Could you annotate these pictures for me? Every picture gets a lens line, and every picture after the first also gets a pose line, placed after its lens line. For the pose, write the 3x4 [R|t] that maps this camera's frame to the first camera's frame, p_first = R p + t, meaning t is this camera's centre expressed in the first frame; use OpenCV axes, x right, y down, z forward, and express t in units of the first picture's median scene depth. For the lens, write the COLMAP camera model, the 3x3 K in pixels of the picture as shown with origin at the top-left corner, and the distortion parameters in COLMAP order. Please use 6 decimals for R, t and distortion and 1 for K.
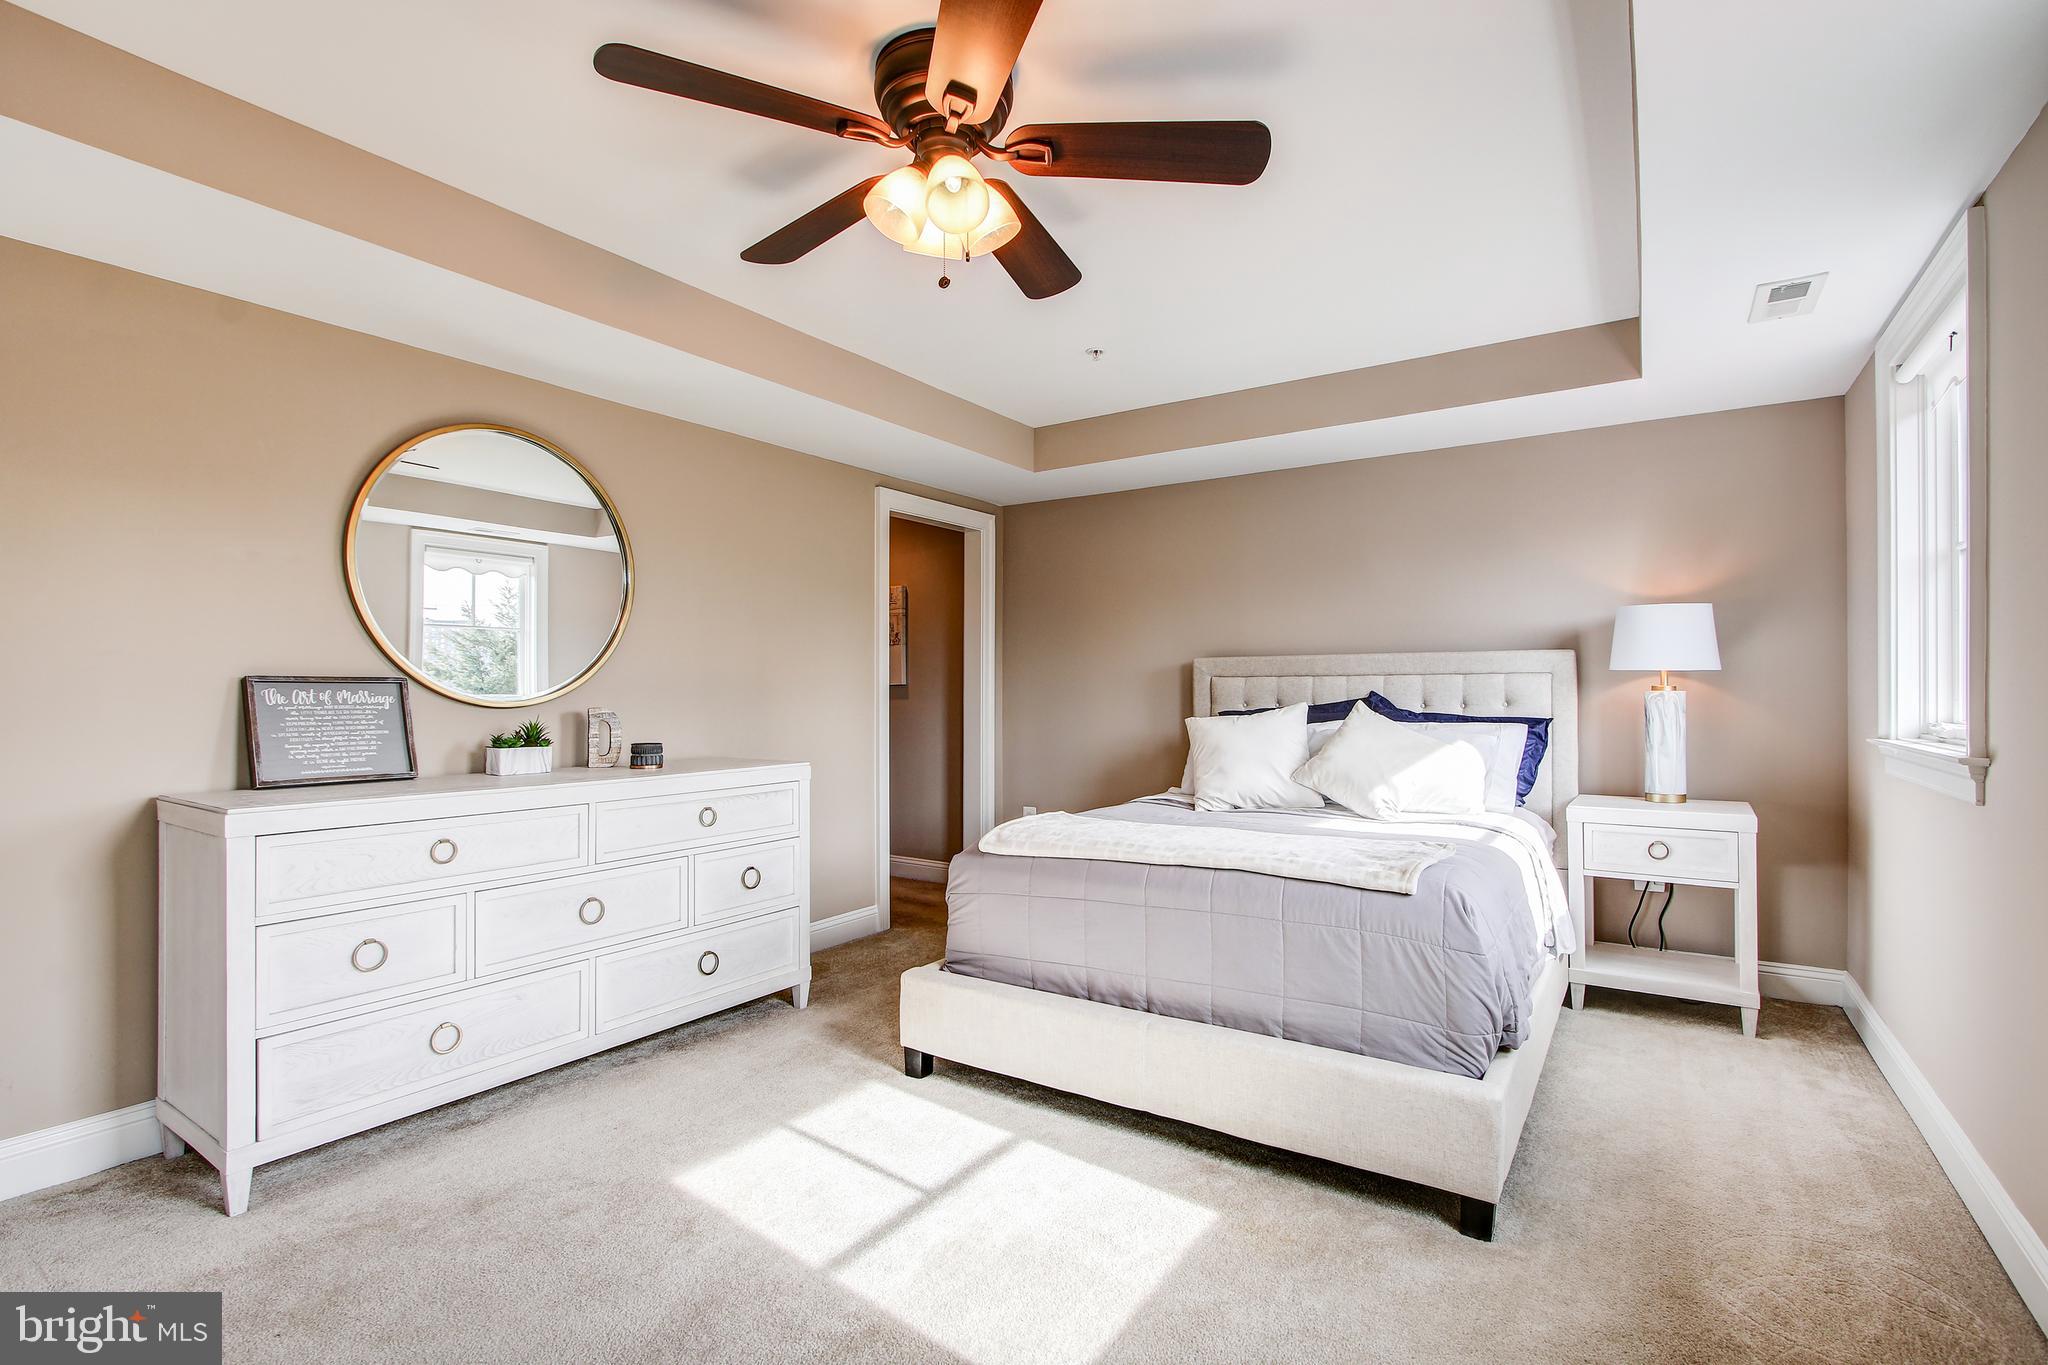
lens RADIAL K [[952.0, 0, 1018.2], [0, 952.0, 682.4], [0, 0, 1]] dist [-0.009057, -0.001984]
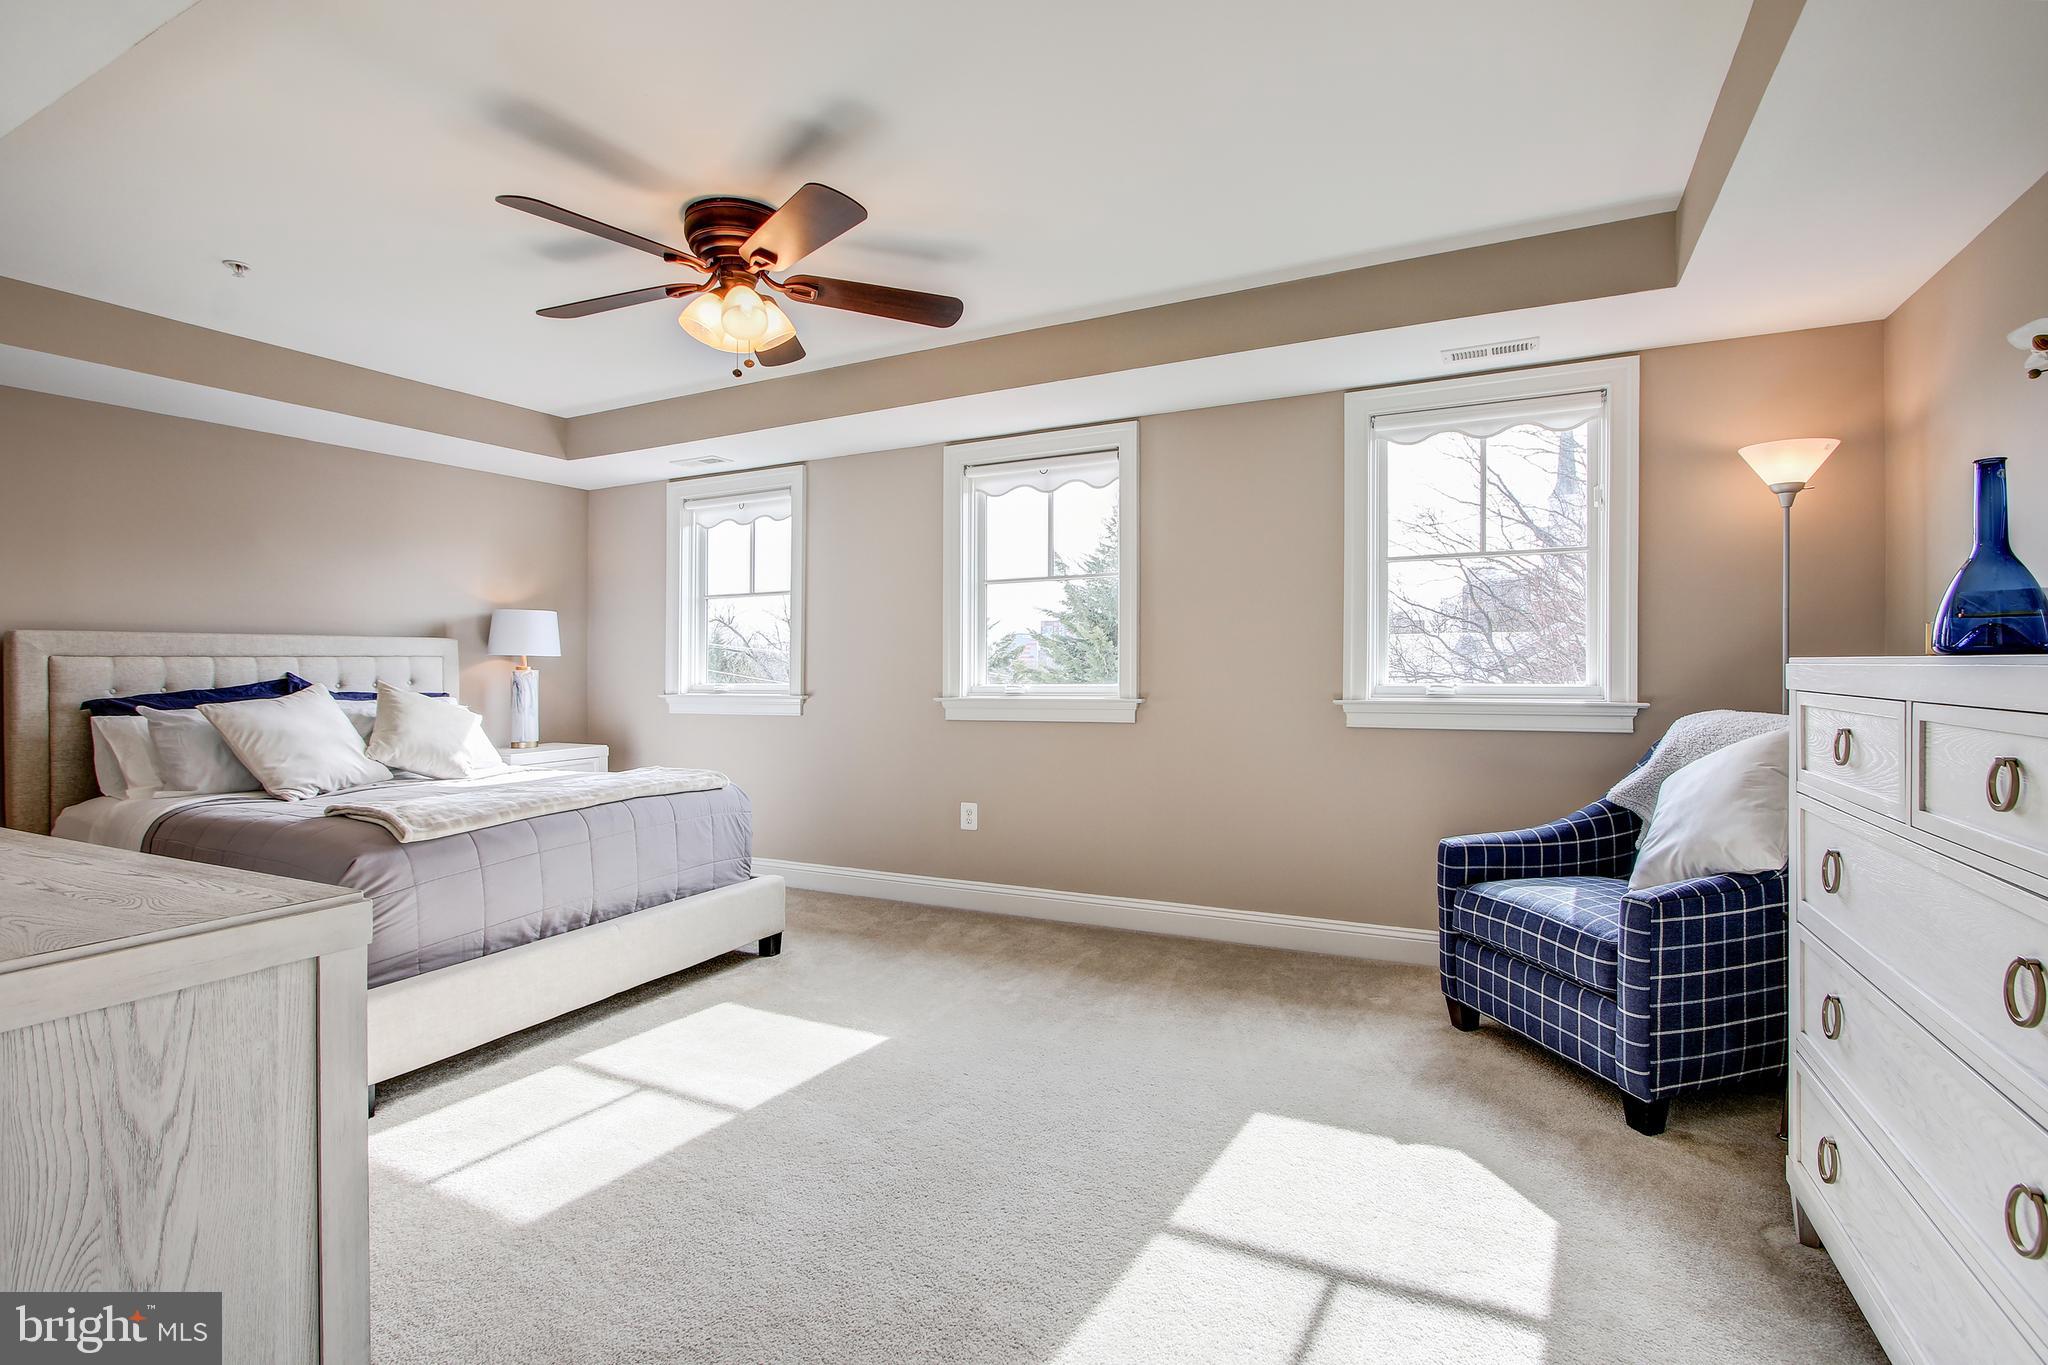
lens RADIAL K [[952.0, 0, 1019.3], [0, 952.0, 673.4], [0, 0, 1]] dist [-0.009057, -0.001984]
pose [[-0.112198, -0.003920, 0.993678, -1.066425], [0.000305, 0.999992, 0.003980, 0.009542], [-0.993686, 0.000750, -0.112196, 0.529345]]
